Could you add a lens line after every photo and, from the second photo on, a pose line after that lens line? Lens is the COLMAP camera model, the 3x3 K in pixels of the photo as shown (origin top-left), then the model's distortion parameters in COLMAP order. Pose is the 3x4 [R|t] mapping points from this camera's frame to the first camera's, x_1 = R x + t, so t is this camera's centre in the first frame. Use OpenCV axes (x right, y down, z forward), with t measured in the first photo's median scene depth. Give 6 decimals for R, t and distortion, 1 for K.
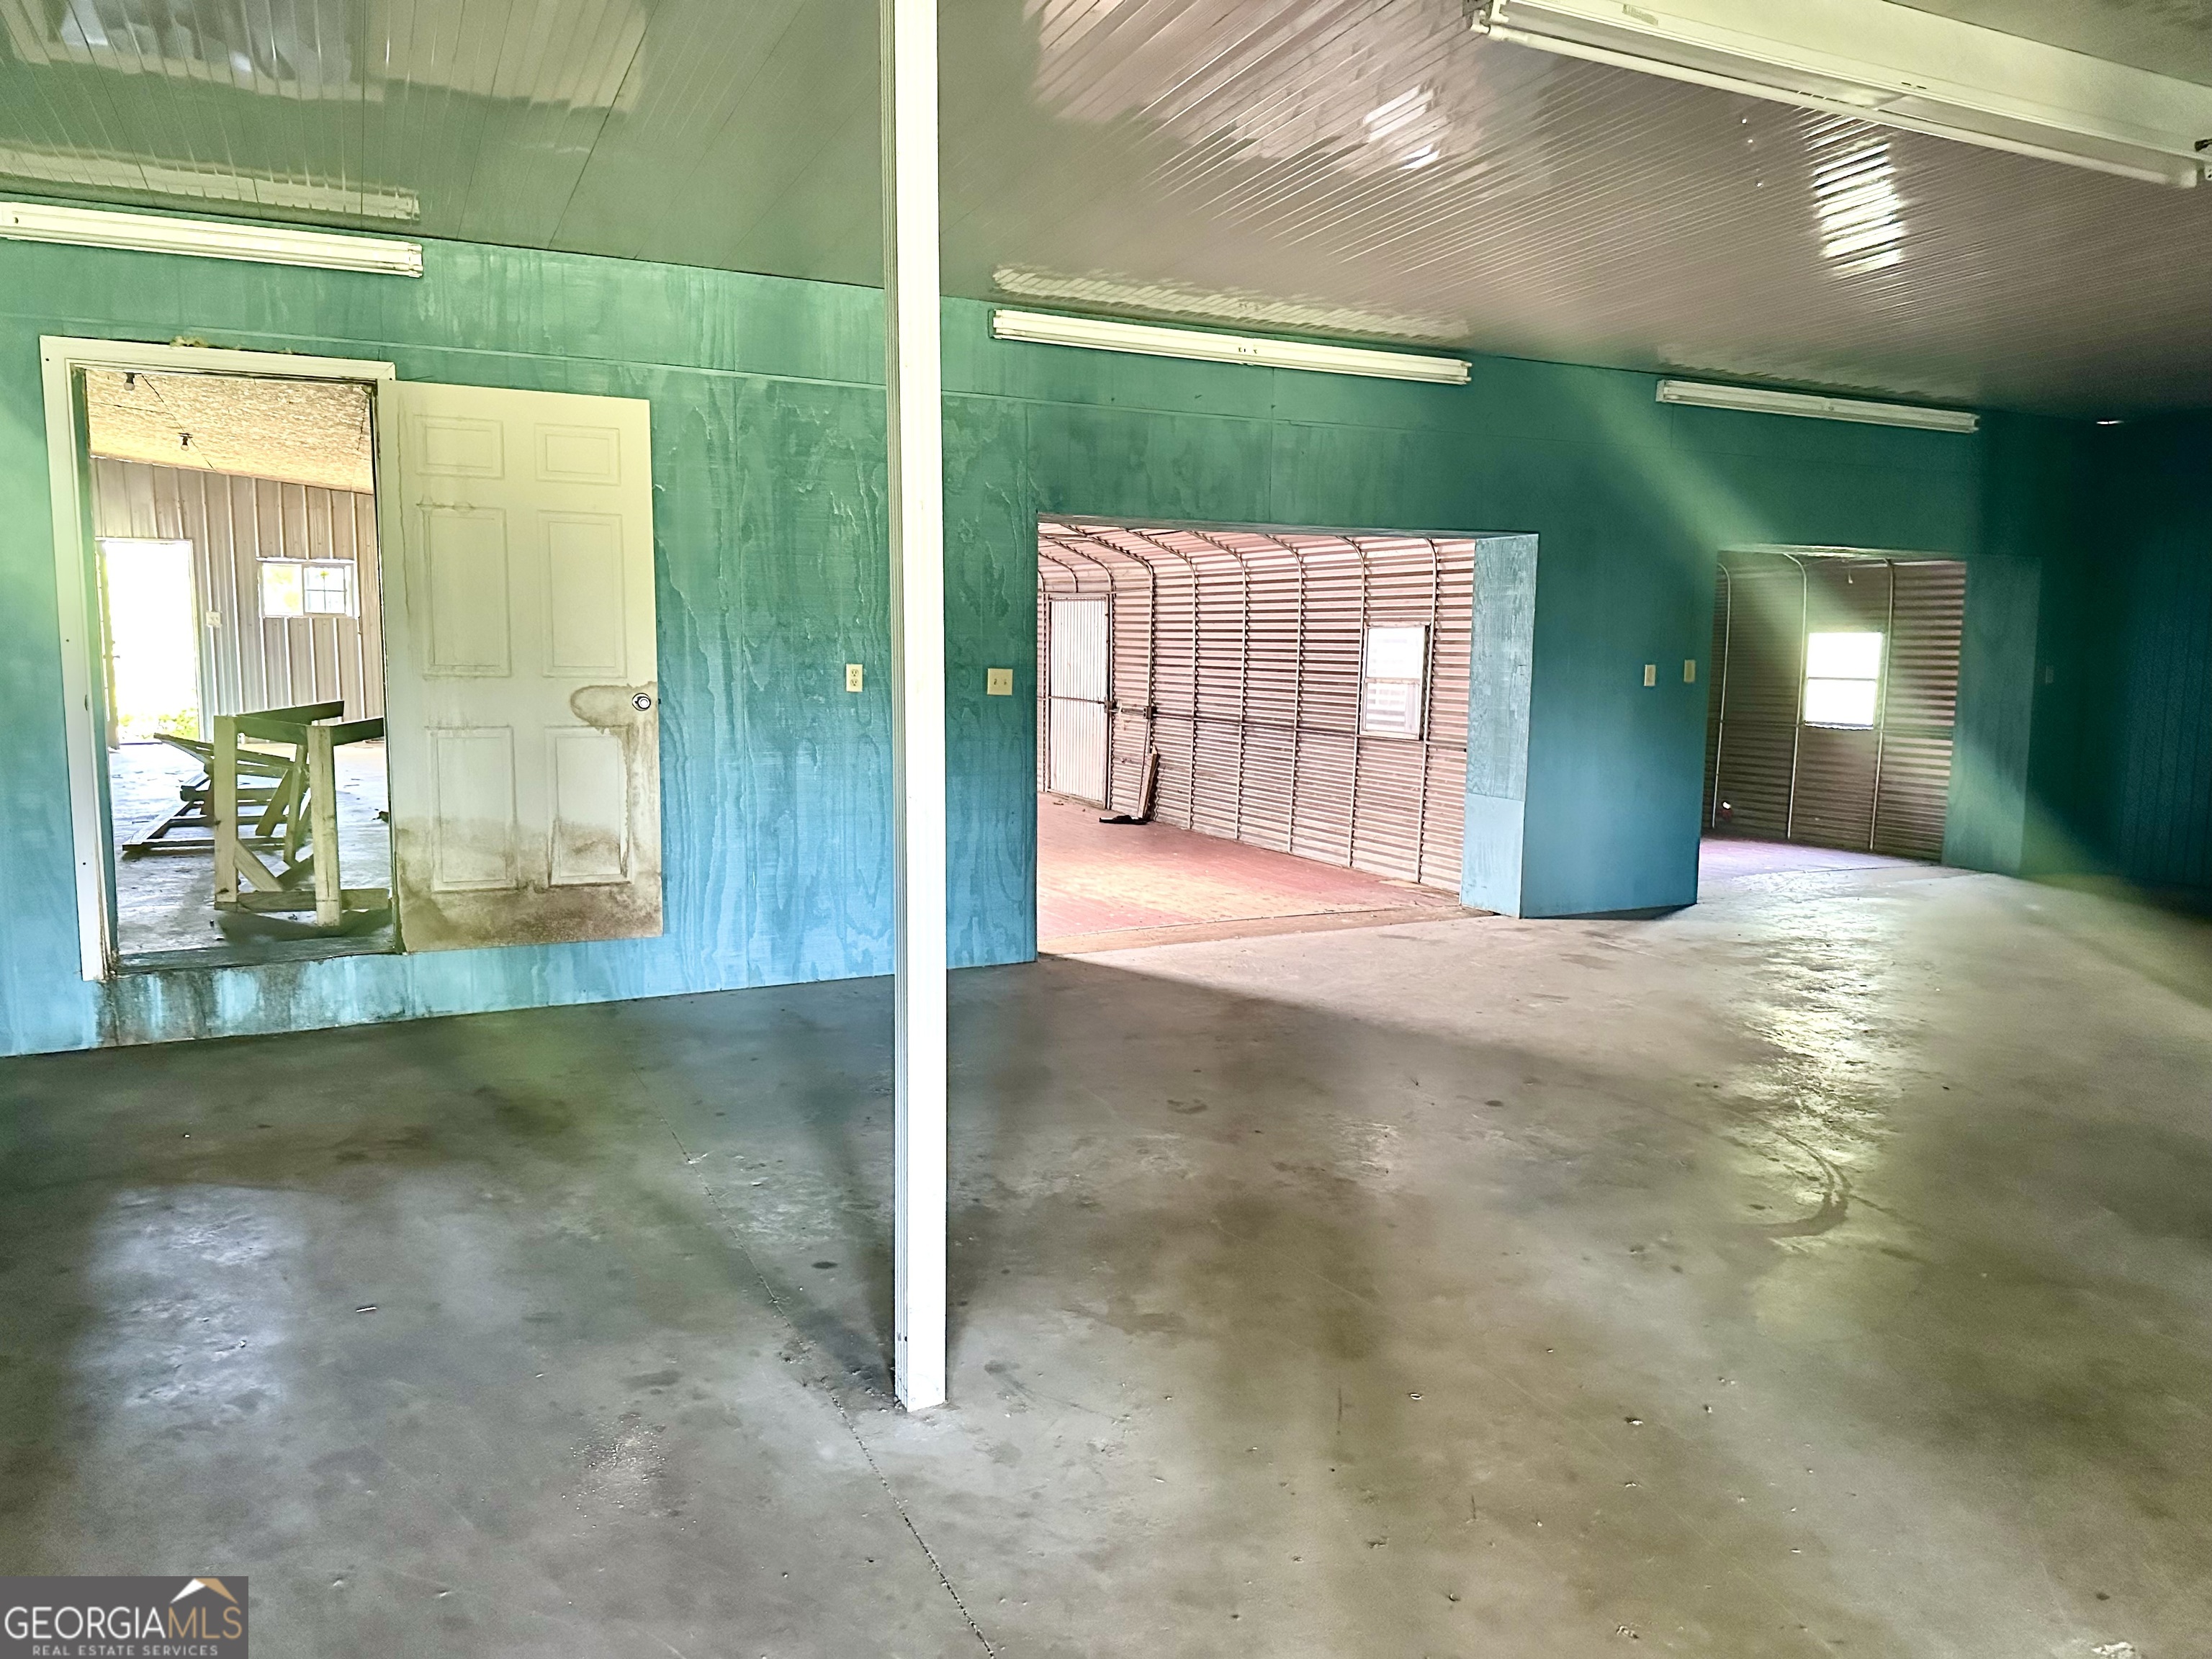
lens RADIAL K [[1449.1, 0, 1101.9], [0, 1449.1, 833.5], [0, 0, 1]] dist [0.037971, -0.000932]
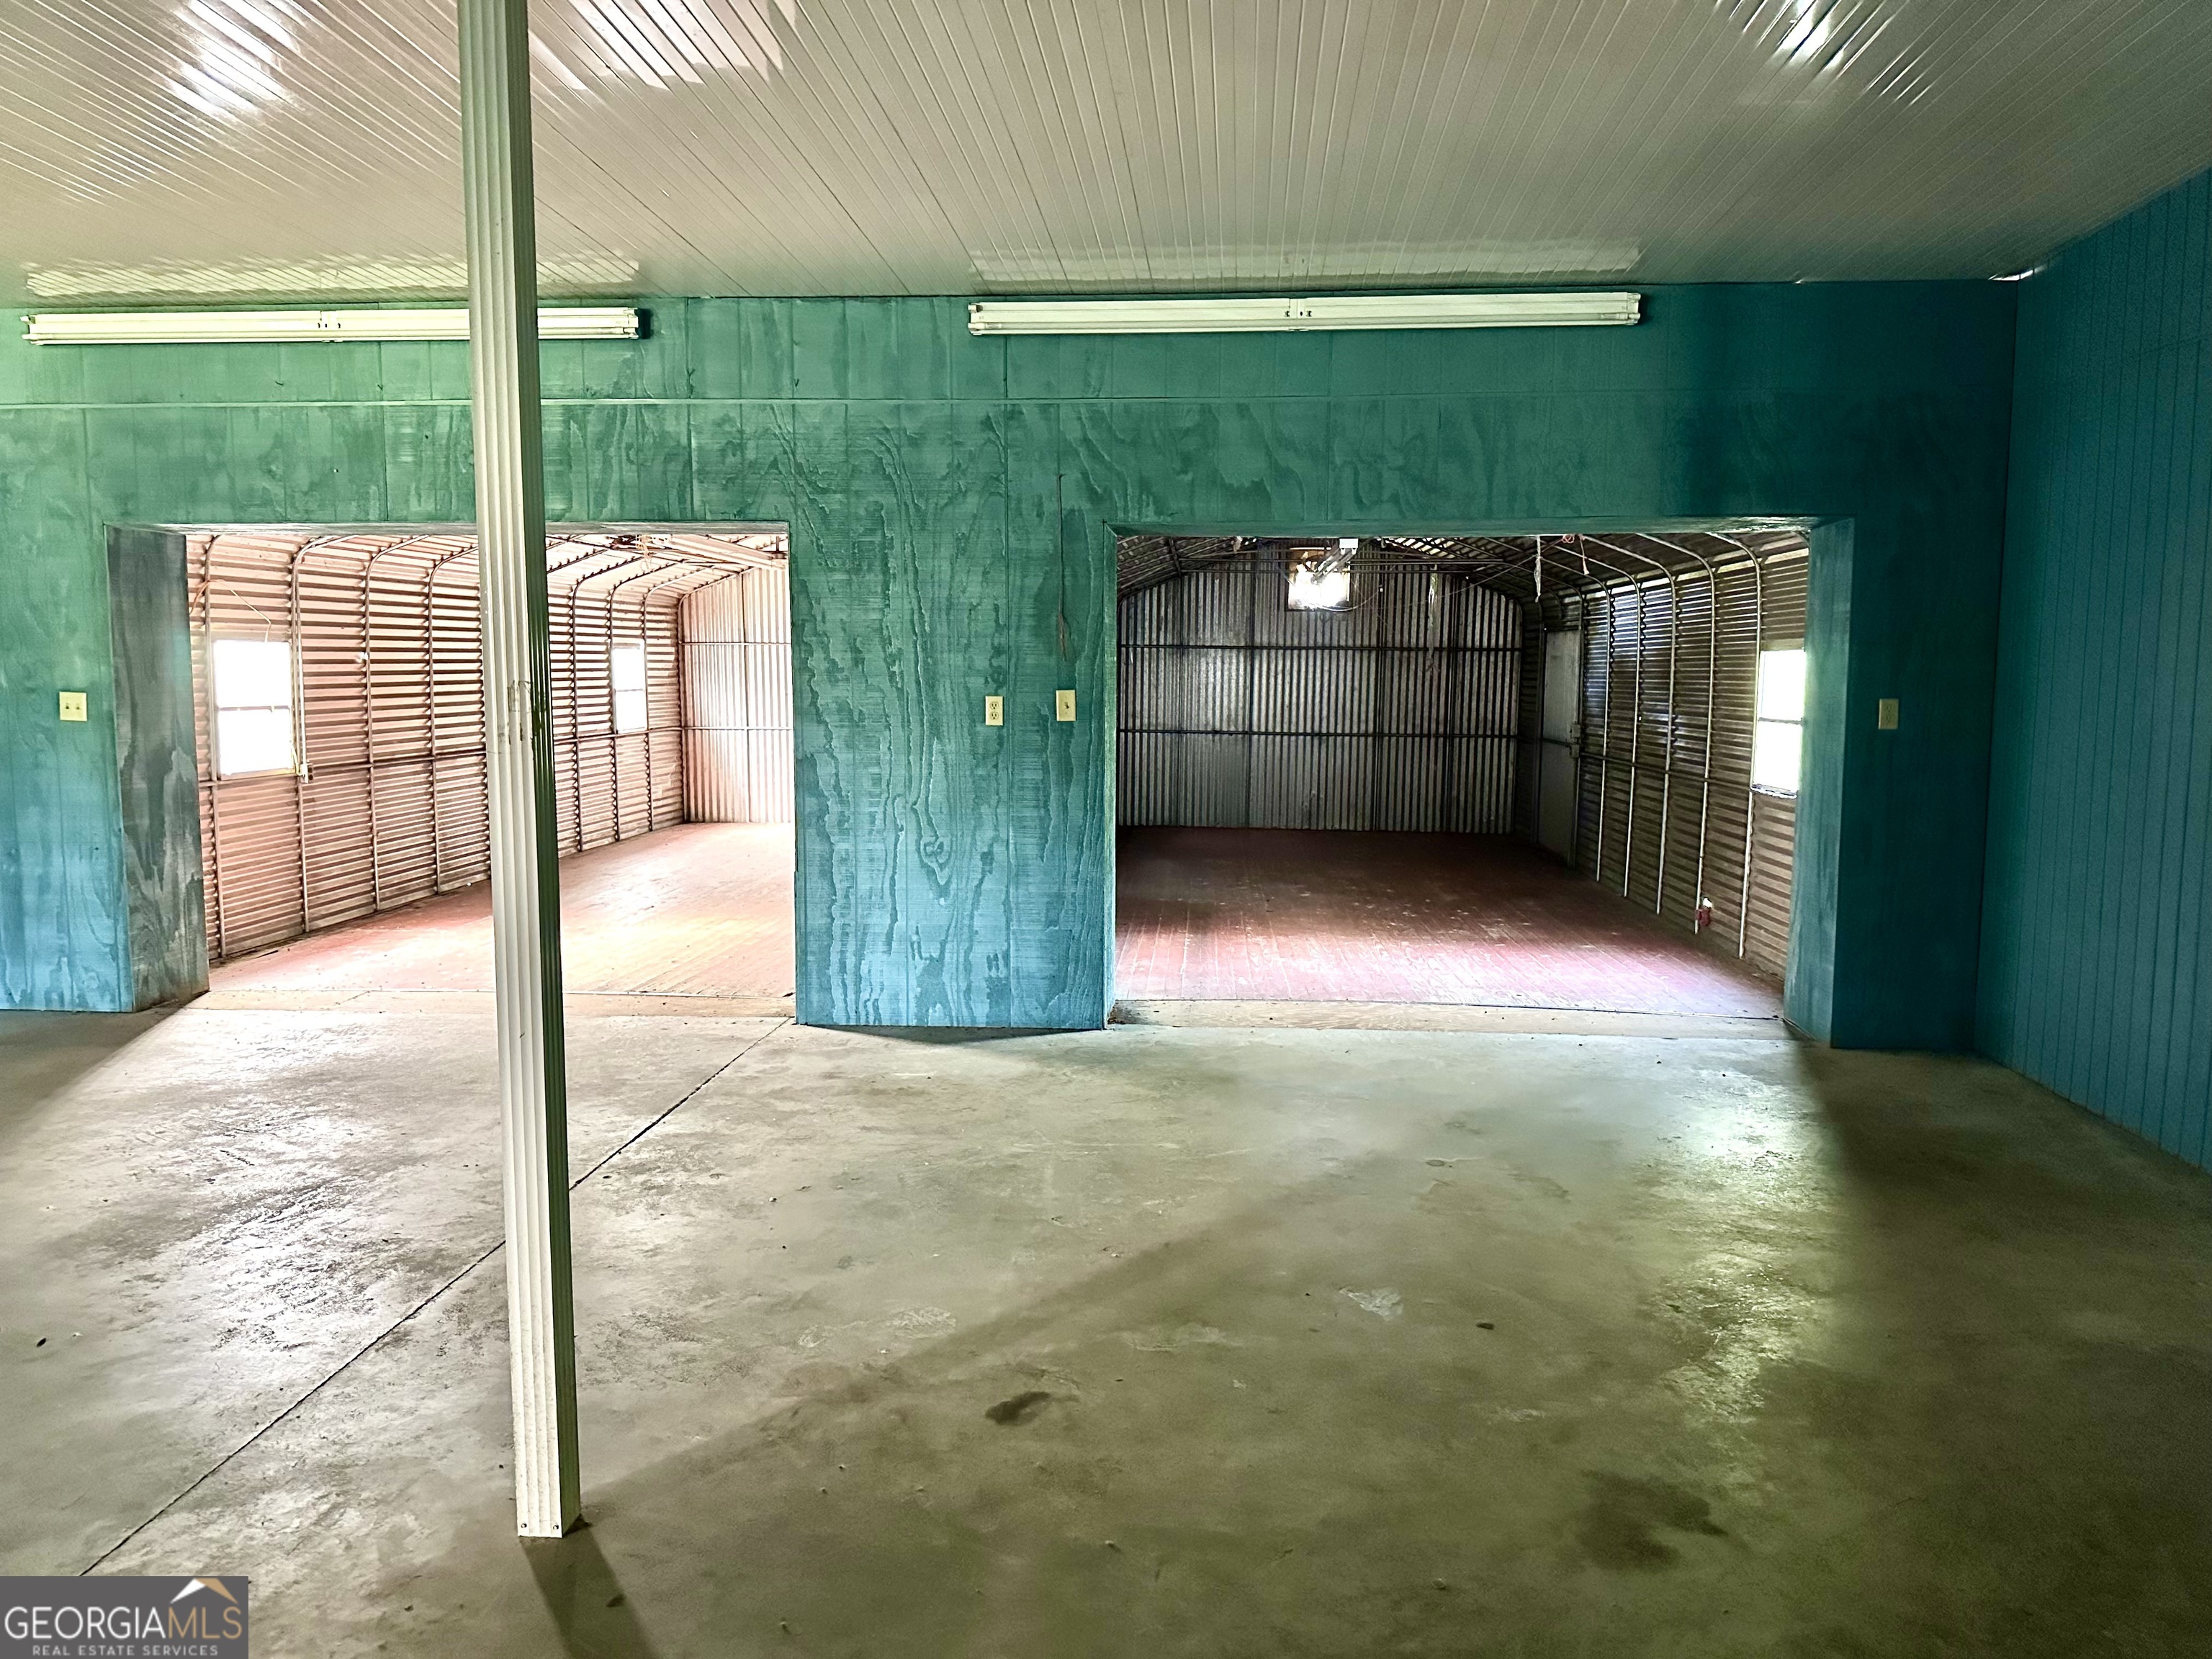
lens RADIAL K [[1560.3, 0, 1110.3], [0, 1560.3, 836.5], [0, 0, 1]] dist [-0.029417, -0.000458]
pose [[0.878379, 0.048841, -0.475463, 0.937316], [-0.063021, 0.997915, -0.013918, -0.047153], [0.473792, 0.042190, 0.879626, 0.426639]]
